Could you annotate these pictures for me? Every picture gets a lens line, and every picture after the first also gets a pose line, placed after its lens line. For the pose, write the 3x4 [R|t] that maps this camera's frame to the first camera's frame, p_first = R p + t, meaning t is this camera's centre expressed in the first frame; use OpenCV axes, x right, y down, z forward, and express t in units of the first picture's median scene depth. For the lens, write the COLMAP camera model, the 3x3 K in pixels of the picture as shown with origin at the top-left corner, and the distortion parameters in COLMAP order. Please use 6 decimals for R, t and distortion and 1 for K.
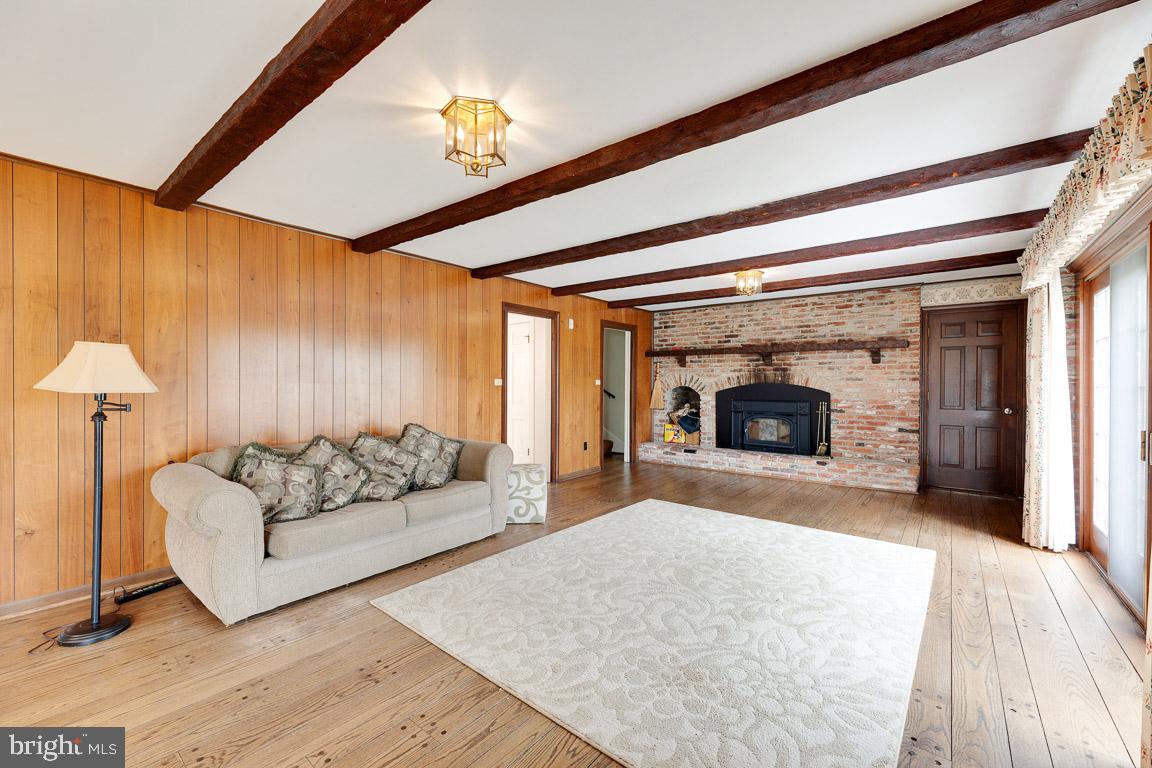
lens RADIAL K [[463.6, 0, 576.9], [0, 463.6, 388.6], [0, 0, 1]] dist [0.003556, 0.000326]
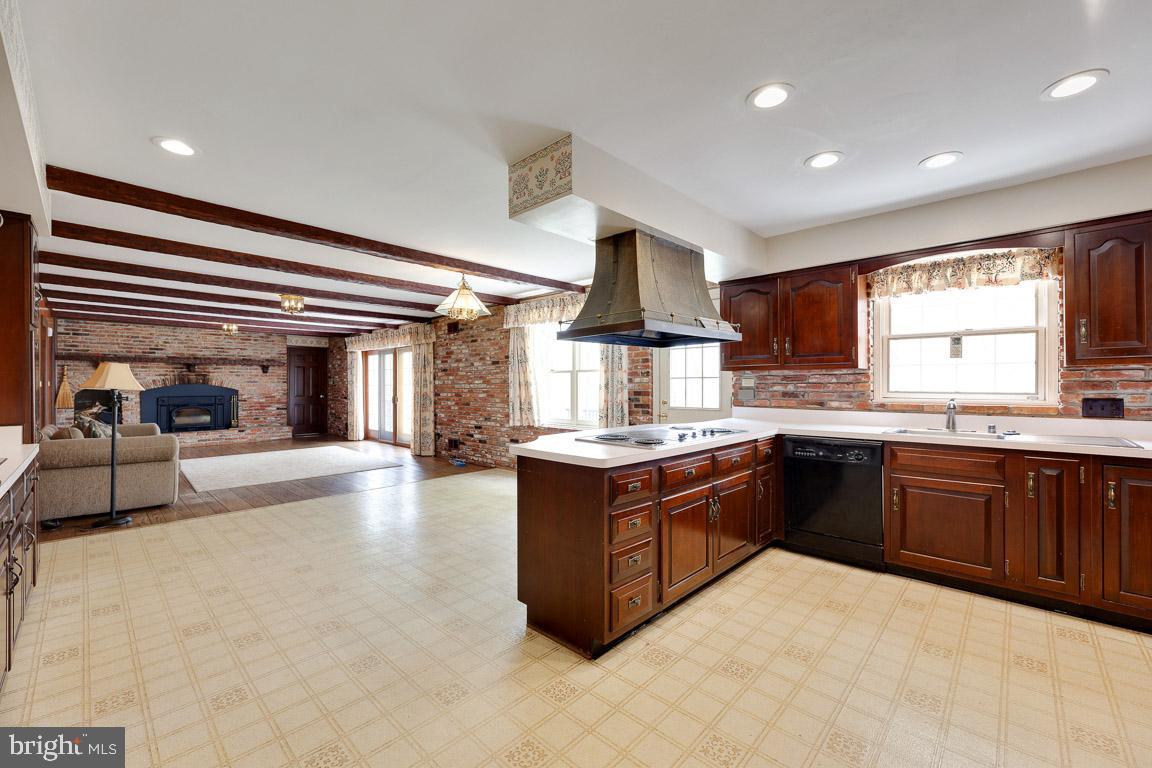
lens RADIAL K [[463.6, 0, 581.7], [0, 463.6, 384.3], [0, 0, 1]] dist [0.003556, 0.000326]
pose [[0.081006, -0.002799, 0.996710, -1.010619], [0.012302, 0.999923, 0.001808, 0.001189], [-0.996638, 0.012115, 0.081034, -0.365964]]
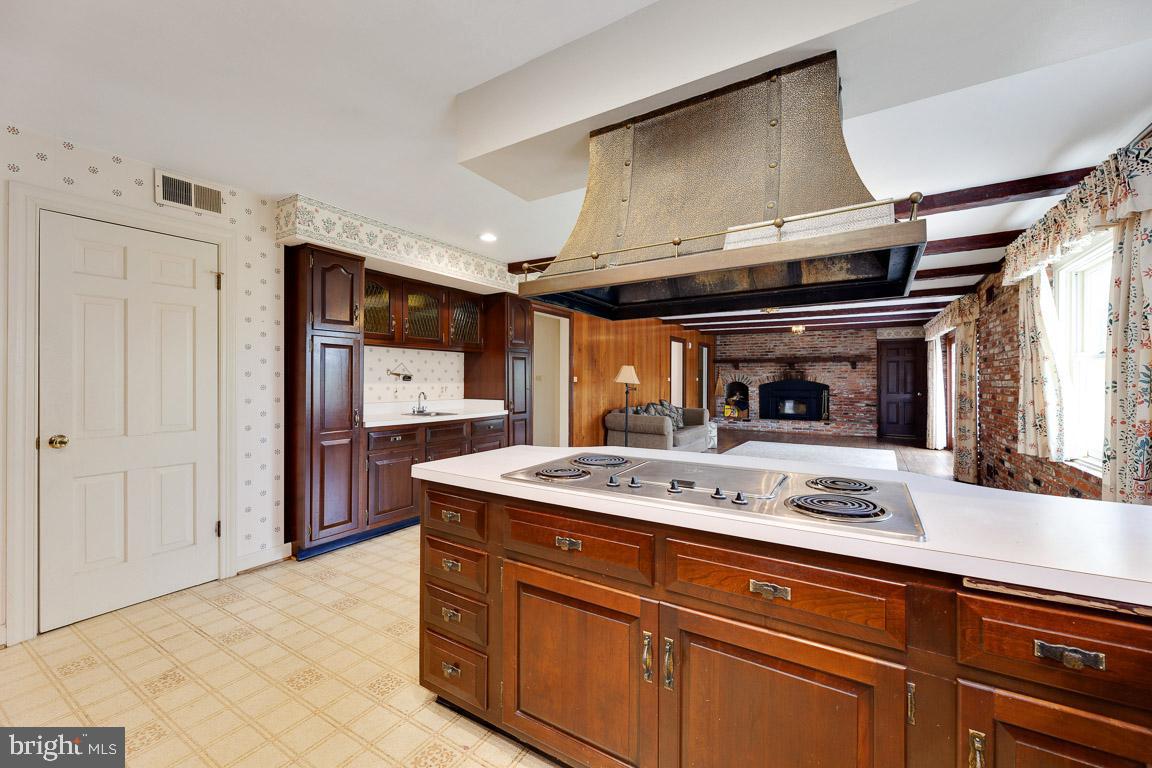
lens RADIAL K [[463.6, 0, 579.1], [0, 463.6, 381.1], [0, 0, 1]] dist [0.003556, 0.000326]
pose [[0.992255, -0.000198, 0.124215, -0.622070], [0.001141, 0.999971, -0.007524, 0.005227], [-0.124210, 0.007607, 0.992227, -0.644476]]
